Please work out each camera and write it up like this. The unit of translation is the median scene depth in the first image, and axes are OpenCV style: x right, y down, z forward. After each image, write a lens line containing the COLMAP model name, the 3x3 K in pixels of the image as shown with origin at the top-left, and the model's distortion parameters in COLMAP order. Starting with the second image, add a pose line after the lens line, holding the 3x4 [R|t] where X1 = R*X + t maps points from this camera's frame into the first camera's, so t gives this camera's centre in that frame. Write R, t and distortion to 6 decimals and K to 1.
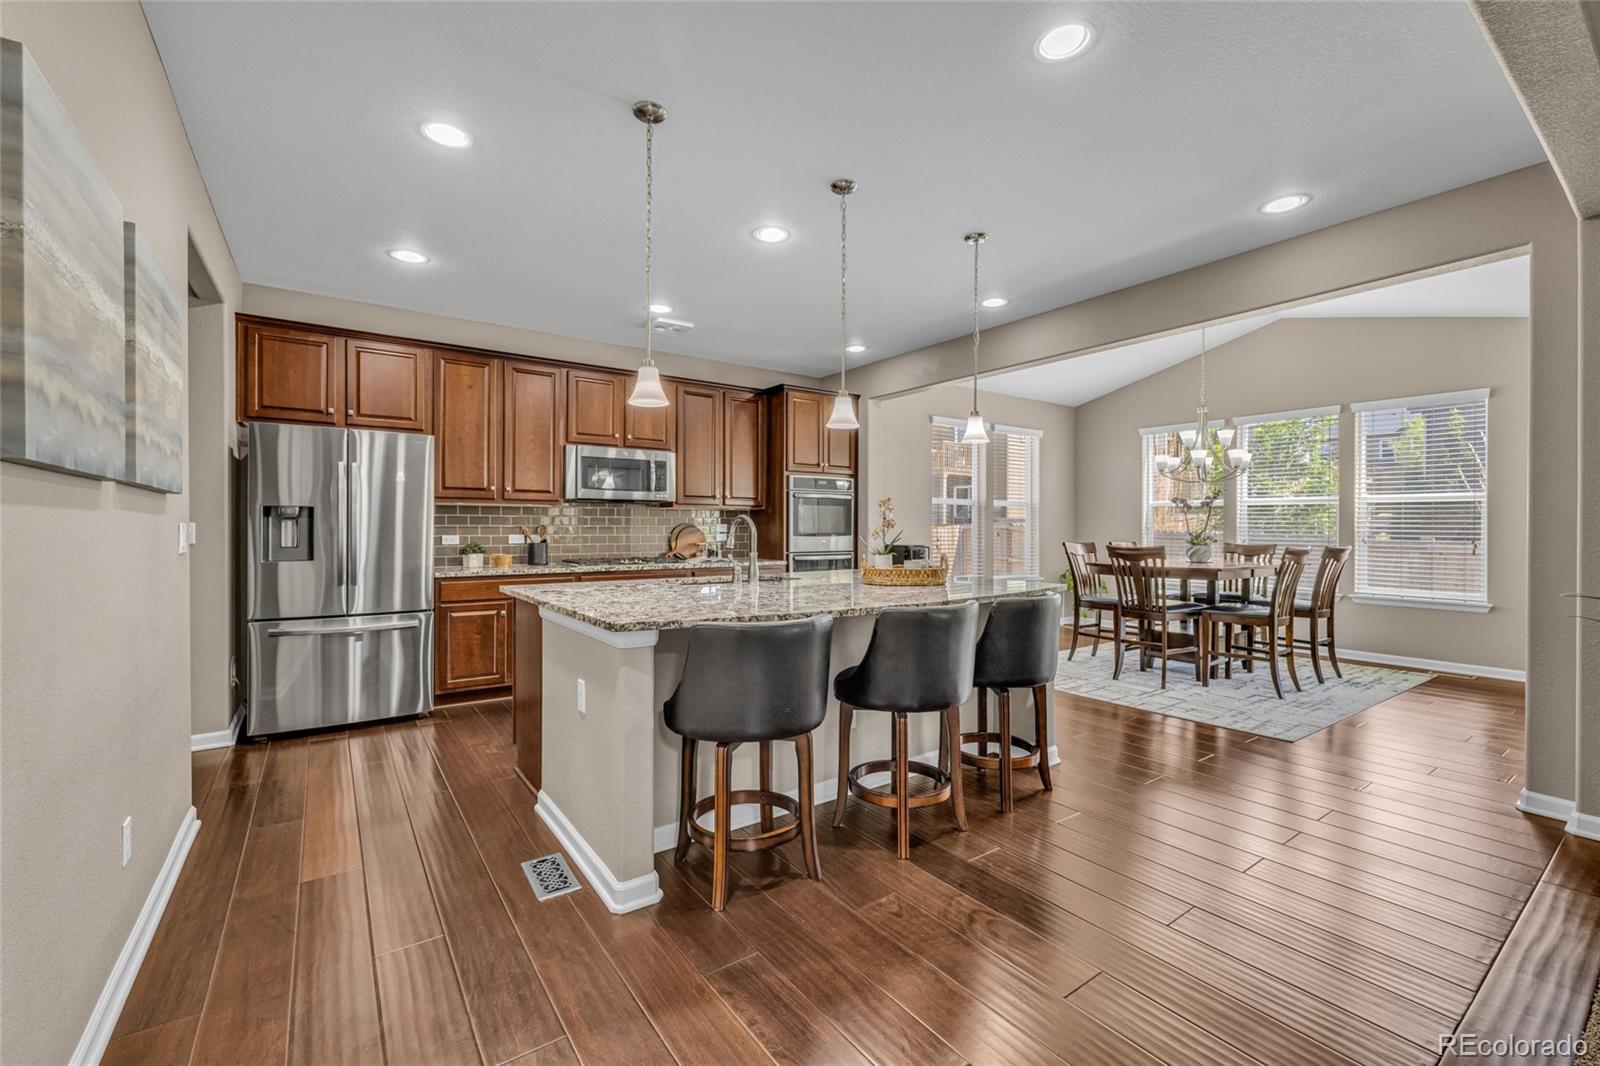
lens RADIAL K [[660.5, 0, 789.2], [0, 660.5, 524.2], [0, 0, 1]] dist [-0.000368, 0.001730]
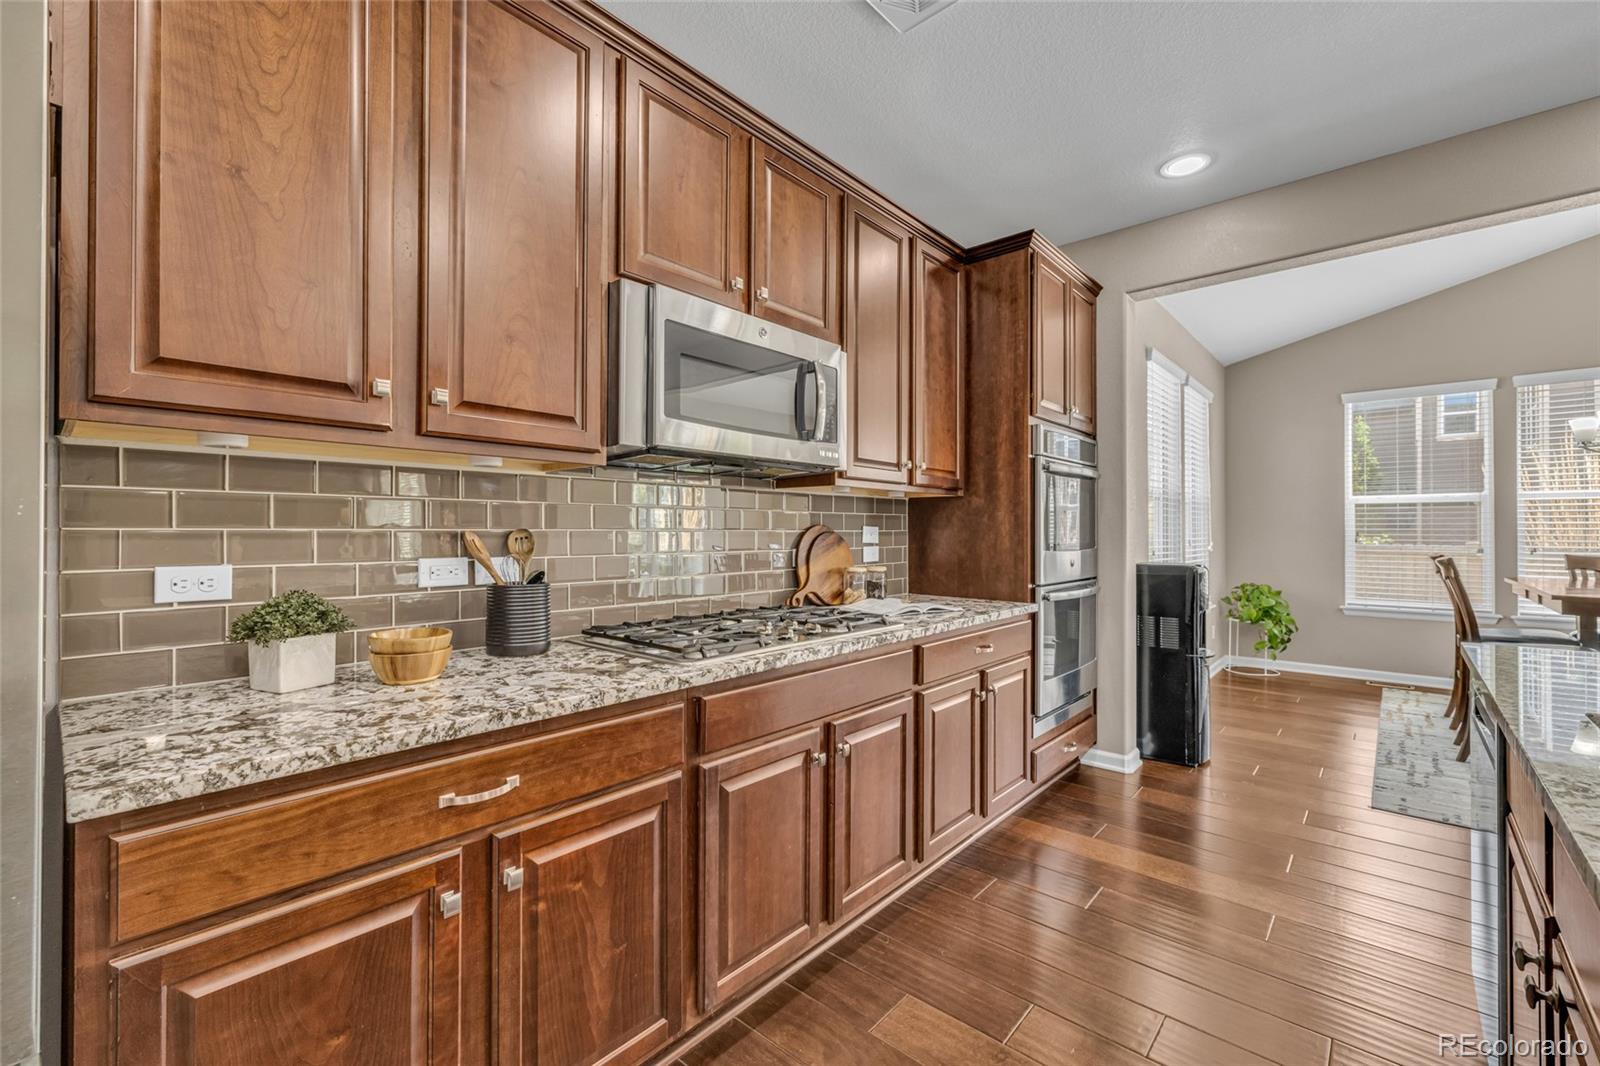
lens RADIAL K [[660.5, 0, 777.0], [0, 660.5, 527.5], [0, 0, 1]] dist [-0.000368, 0.001730]
pose [[0.977610, -0.004362, 0.210380, -0.338723], [0.005990, 0.999957, -0.007102, 0.004258], [-0.210340, 0.008203, 0.977594, 0.686651]]
